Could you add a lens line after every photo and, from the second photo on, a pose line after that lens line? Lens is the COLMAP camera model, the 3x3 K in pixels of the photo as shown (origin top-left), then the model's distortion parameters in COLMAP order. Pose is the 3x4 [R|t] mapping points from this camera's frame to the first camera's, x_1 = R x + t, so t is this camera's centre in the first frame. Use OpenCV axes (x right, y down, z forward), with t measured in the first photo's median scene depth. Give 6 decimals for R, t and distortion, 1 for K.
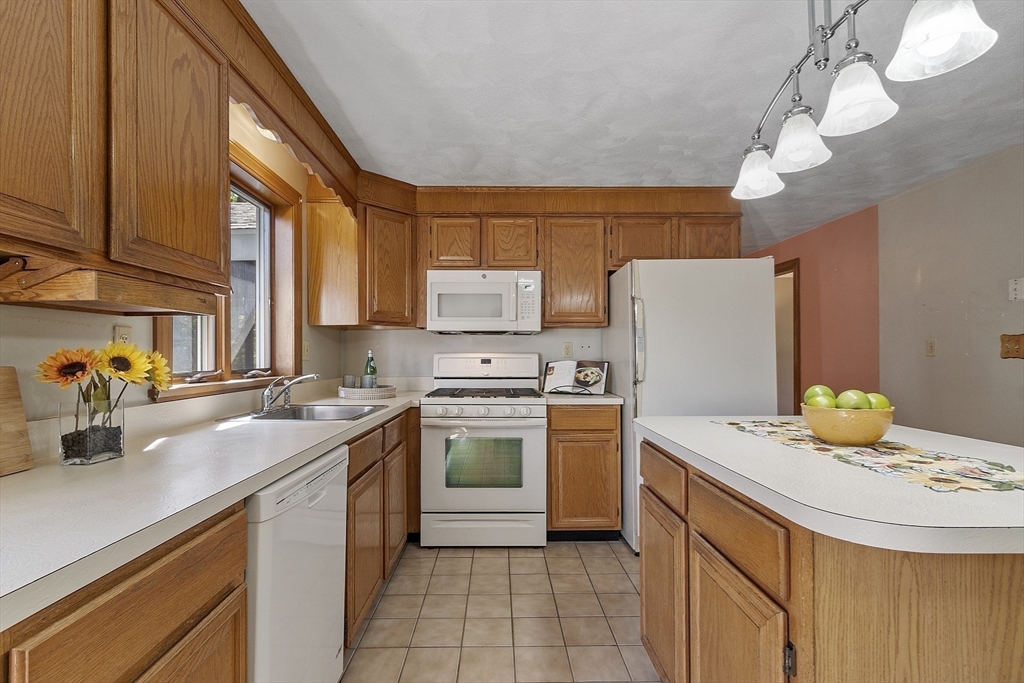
lens RADIAL K [[467.4, 0, 507.2], [0, 467.4, 352.9], [0, 0, 1]] dist [-0.001230, -0.000183]
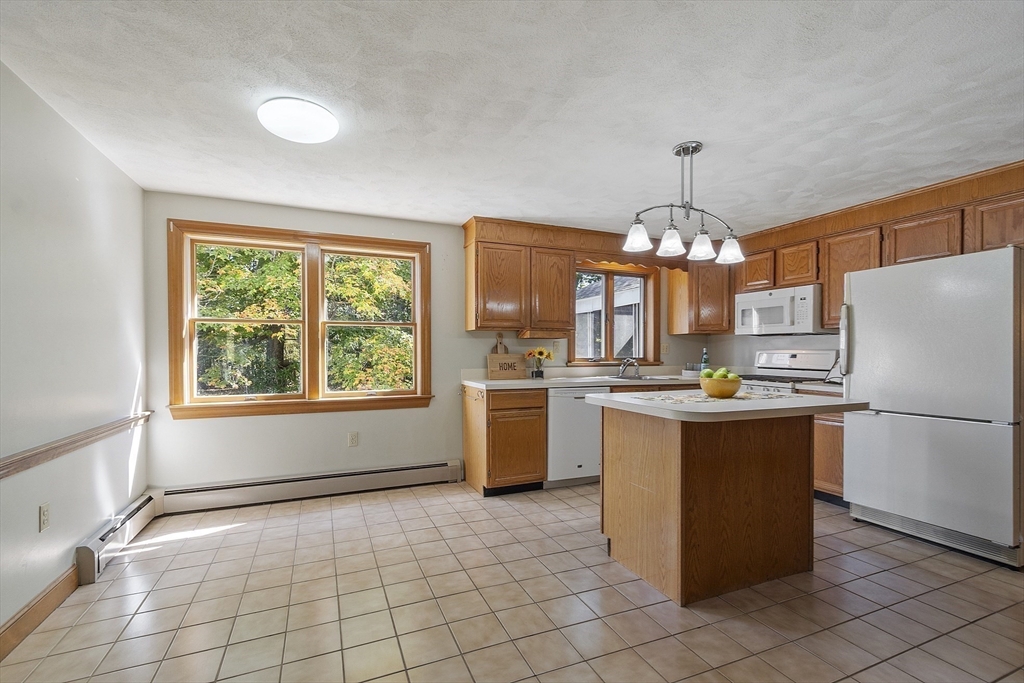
lens RADIAL K [[467.4, 0, 507.2], [0, 467.4, 352.9], [0, 0, 1]] dist [-0.001230, -0.000183]
pose [[0.377066, 0.005399, -0.926171, 0.936635], [0.003017, 0.999971, 0.007058, -0.002901], [0.926181, -0.005456, 0.377039, -0.242025]]
